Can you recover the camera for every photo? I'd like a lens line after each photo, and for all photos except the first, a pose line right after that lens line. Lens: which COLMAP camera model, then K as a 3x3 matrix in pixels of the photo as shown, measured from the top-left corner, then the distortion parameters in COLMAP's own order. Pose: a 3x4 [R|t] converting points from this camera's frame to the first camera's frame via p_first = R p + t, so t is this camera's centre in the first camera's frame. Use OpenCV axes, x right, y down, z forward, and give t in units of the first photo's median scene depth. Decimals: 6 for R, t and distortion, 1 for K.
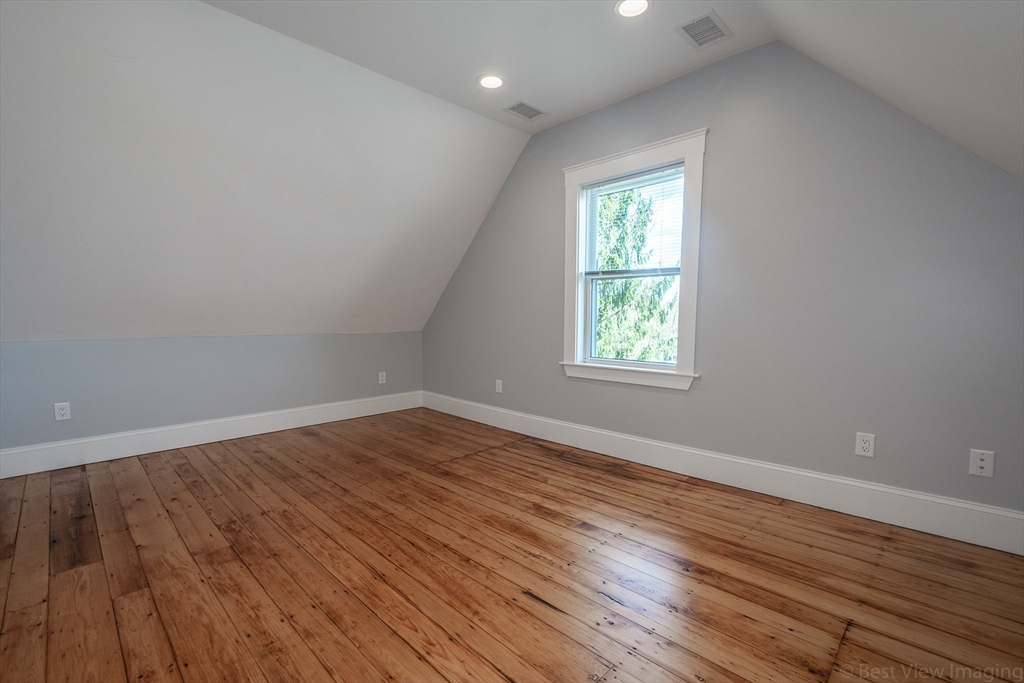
lens RADIAL K [[442.9, 0, 496.6], [0, 442.9, 345.4], [0, 0, 1]] dist [0.000882, 0.000086]
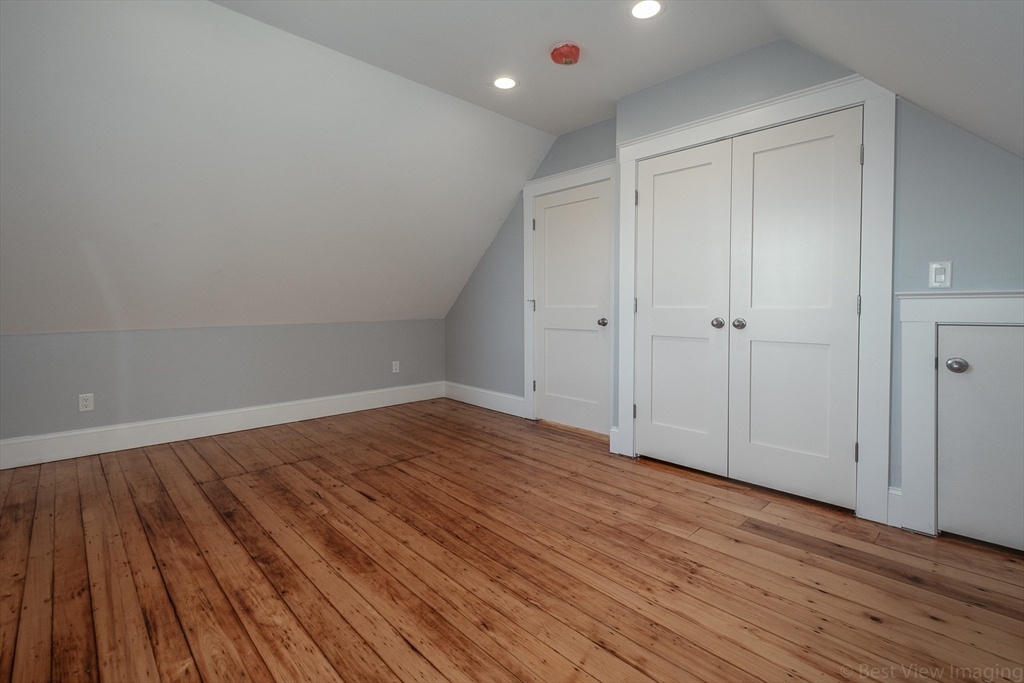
lens RADIAL K [[442.9, 0, 496.6], [0, 442.9, 345.4], [0, 0, 1]] dist [0.000882, 0.000086]
pose [[-0.999728, 0.001678, 0.023252, -0.292486], [0.005389, 0.987030, 0.160447, -0.129323], [-0.022681, 0.160529, -0.986771, 1.855238]]
